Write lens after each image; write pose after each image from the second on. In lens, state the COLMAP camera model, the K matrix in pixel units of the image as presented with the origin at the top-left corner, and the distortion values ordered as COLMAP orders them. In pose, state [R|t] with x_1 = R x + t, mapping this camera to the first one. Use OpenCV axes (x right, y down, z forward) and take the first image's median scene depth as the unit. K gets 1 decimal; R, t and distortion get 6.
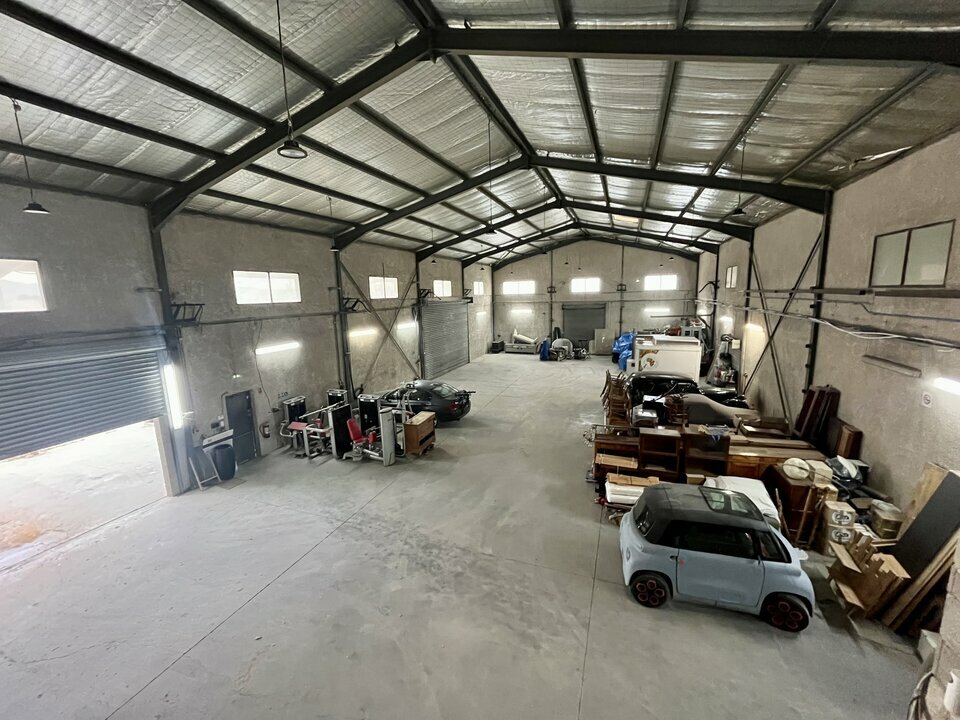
lens RADIAL K [[385.2, 0, 480.0], [0, 385.2, 360.0], [0, 0, 1]] dist [-0.008662, 0.000120]
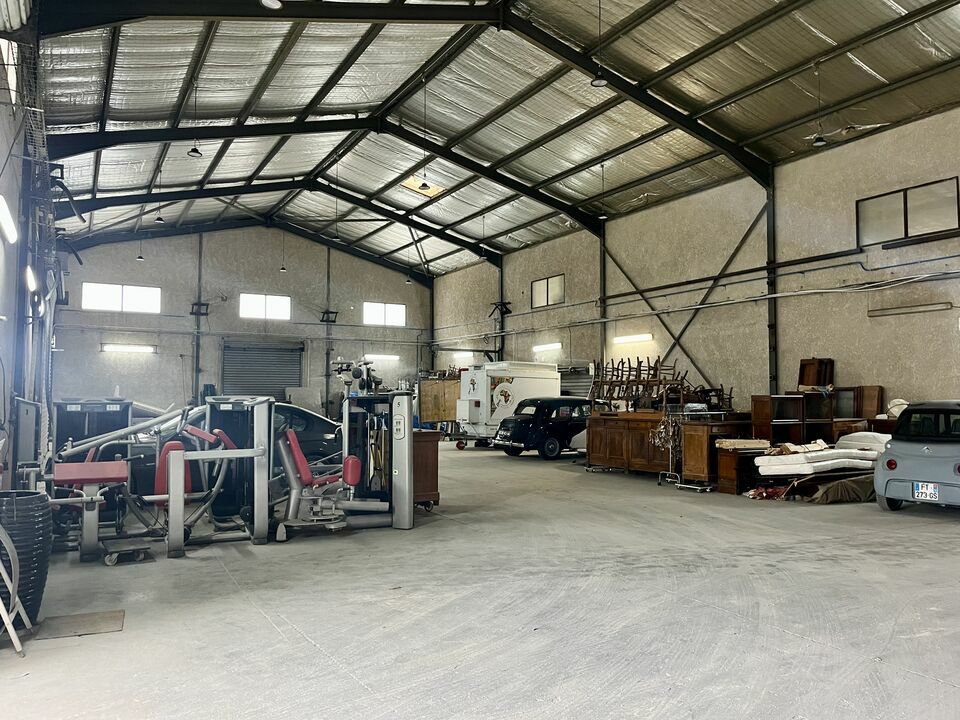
lens RADIAL K [[716.2, 0, 480.0], [0, 716.2, 360.0], [0, 0, 1]] dist [0.048085, -0.068901]
pose [[0.647444, 0.066530, 0.759204, -0.725342], [0.107715, 0.978194, -0.177579, 0.224359], [-0.754463, 0.196750, 0.626159, 0.391352]]
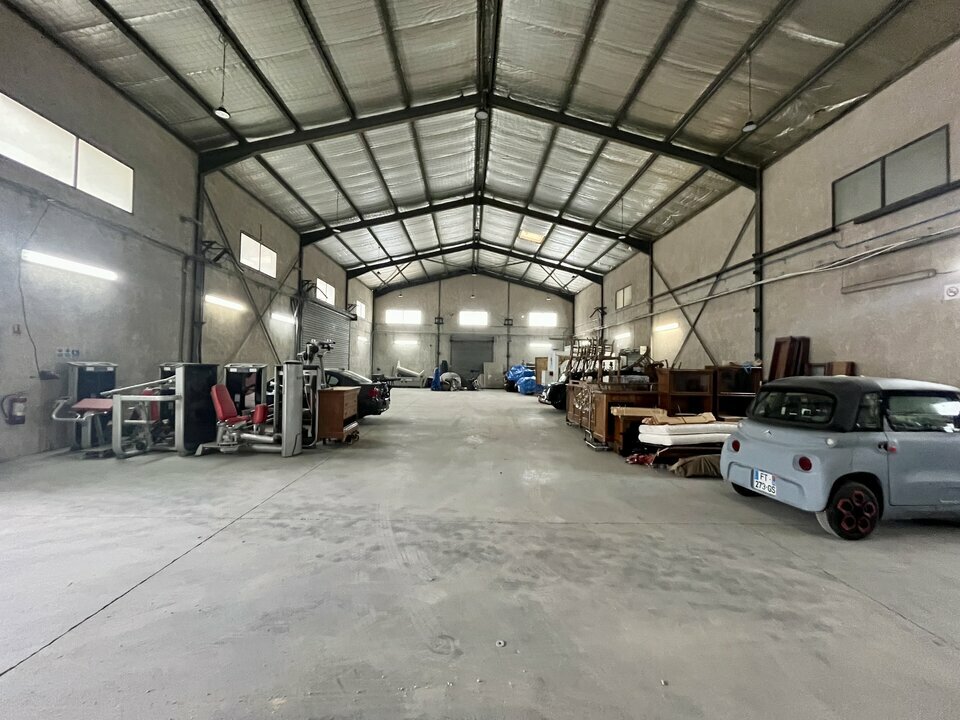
lens RADIAL K [[385.2, 0, 480.0], [0, 385.2, 360.0], [0, 0, 1]] dist [-0.008662, 0.000120]
pose [[0.925907, 0.048193, 0.374666, -0.182061], [0.022755, 0.982912, -0.182666, 0.224432], [-0.377067, 0.177657, 0.908988, 0.301207]]
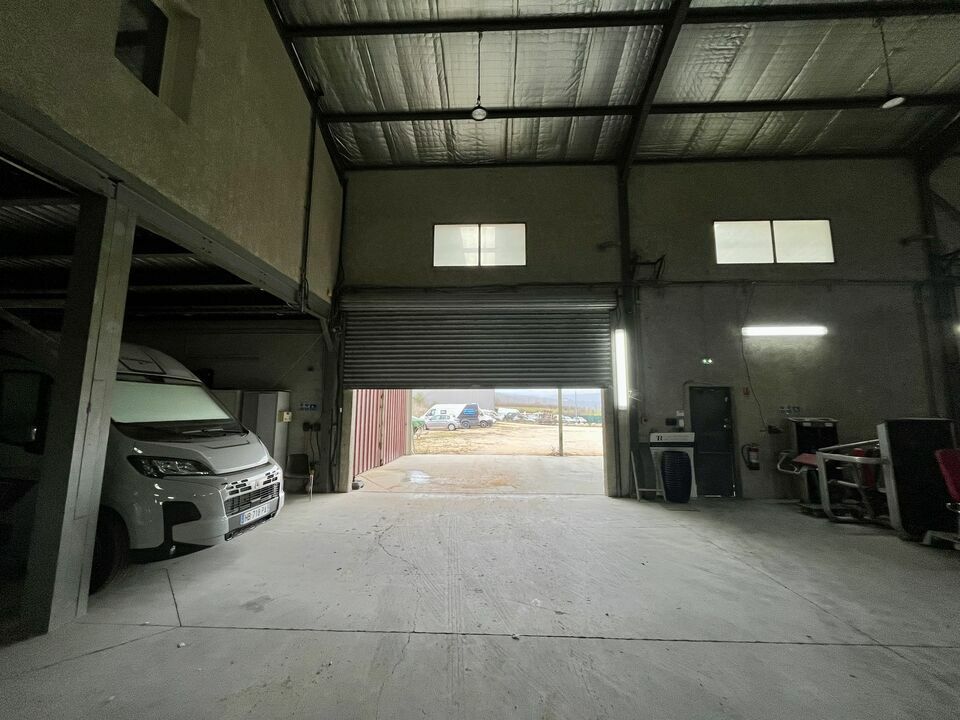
lens RADIAL K [[390.8, 0, 480.0], [0, 390.8, 360.0], [0, 0, 1]] dist [-0.001263, -0.000286]
pose [[0.314050, -0.099766, -0.944150, -0.086776], [-0.173972, 0.971578, -0.160532, 0.208167], [0.933331, 0.214671, 0.287768, 0.375815]]
